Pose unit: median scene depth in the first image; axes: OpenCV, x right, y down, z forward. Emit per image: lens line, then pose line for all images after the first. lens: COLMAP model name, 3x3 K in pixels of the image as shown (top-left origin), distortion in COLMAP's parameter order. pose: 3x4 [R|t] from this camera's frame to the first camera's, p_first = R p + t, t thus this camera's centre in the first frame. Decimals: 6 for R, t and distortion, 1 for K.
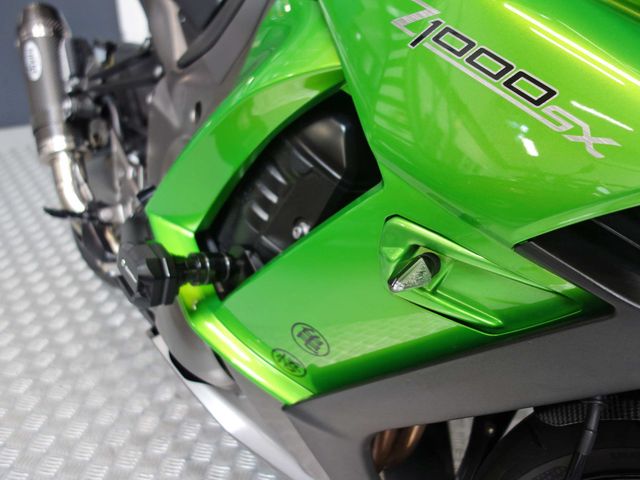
lens RADIAL K [[582.3, 0, 320.5], [0, 582.3, 261.0], [0, 0, 1]] dist [-0.004424, 0.000301]
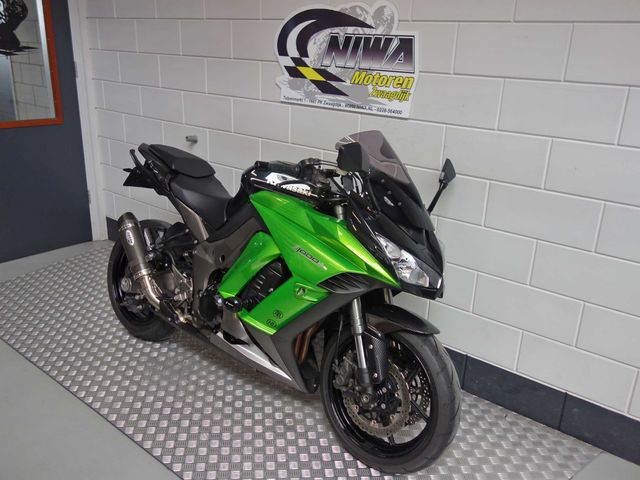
lens RADIAL K [[582.3, 0, 320.5], [0, 582.3, 261.0], [0, 0, 1]] dist [-0.004424, 0.000301]
pose [[0.972048, -0.089063, 0.217233, -0.528670], [0.120759, 0.983144, -0.137279, 0.324244], [-0.201345, 0.159674, 0.966418, -2.808810]]
